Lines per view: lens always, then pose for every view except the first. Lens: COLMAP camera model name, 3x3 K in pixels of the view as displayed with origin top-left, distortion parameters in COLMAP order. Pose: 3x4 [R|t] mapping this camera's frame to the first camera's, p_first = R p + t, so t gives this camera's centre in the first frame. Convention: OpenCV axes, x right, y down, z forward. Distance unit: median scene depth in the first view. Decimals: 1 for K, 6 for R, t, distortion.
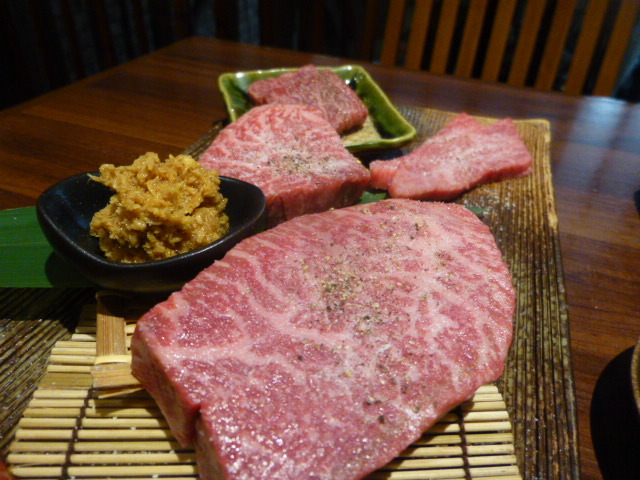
lens RADIAL K [[468.9, 0, 315.4], [0, 468.9, 235.2], [0, 0, 1]] dist [-0.078376, 0.031164]
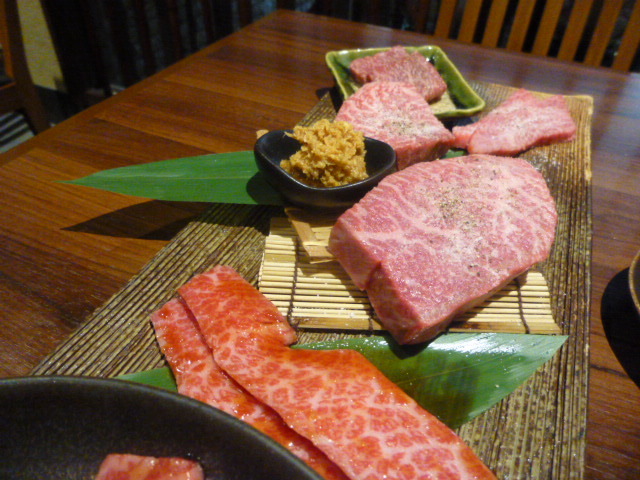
lens RADIAL K [[468.9, 0, 319.5], [0, 468.9, 244.5], [0, 0, 1]] dist [-0.078376, 0.031164]
pose [[0.997429, 0.035888, -0.062025, -0.261383], [-0.029370, 0.994251, 0.102964, 0.079999], [0.065363, -0.100878, 0.992749, -0.591066]]
